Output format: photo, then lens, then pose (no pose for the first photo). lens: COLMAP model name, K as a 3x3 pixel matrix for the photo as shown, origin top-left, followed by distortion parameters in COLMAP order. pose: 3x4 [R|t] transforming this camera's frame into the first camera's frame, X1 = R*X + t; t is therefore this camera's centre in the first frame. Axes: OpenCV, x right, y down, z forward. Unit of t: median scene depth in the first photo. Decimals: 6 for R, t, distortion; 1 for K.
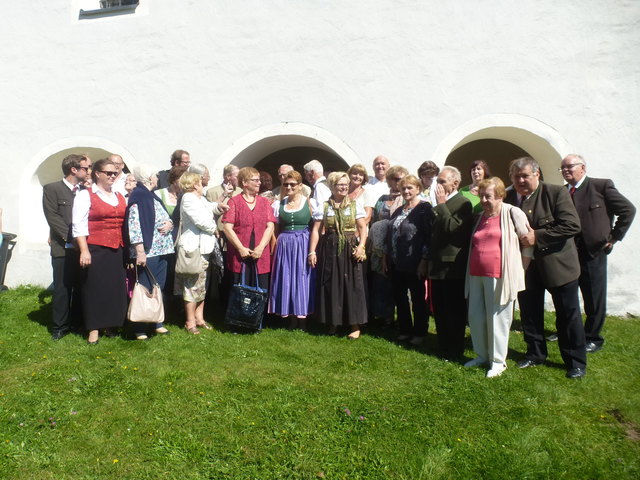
lens RADIAL K [[478.6, 0, 320.0], [0, 478.6, 240.0], [0, 0, 1]] dist [-0.038767, -0.000614]
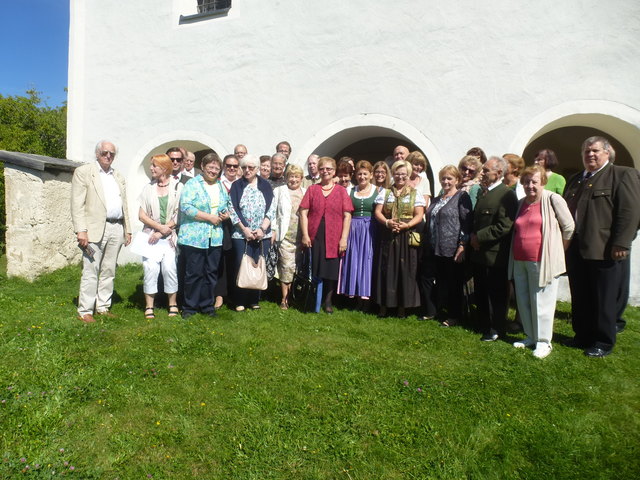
lens RADIAL K [[478.6, 0, 320.0], [0, 478.6, 240.0], [0, 0, 1]] dist [-0.038767, -0.000614]
pose [[0.983589, 0.022918, -0.178960, 0.046597], [-0.018565, 0.999490, 0.025965, 0.007181], [0.179464, -0.022216, 0.983514, -0.090989]]
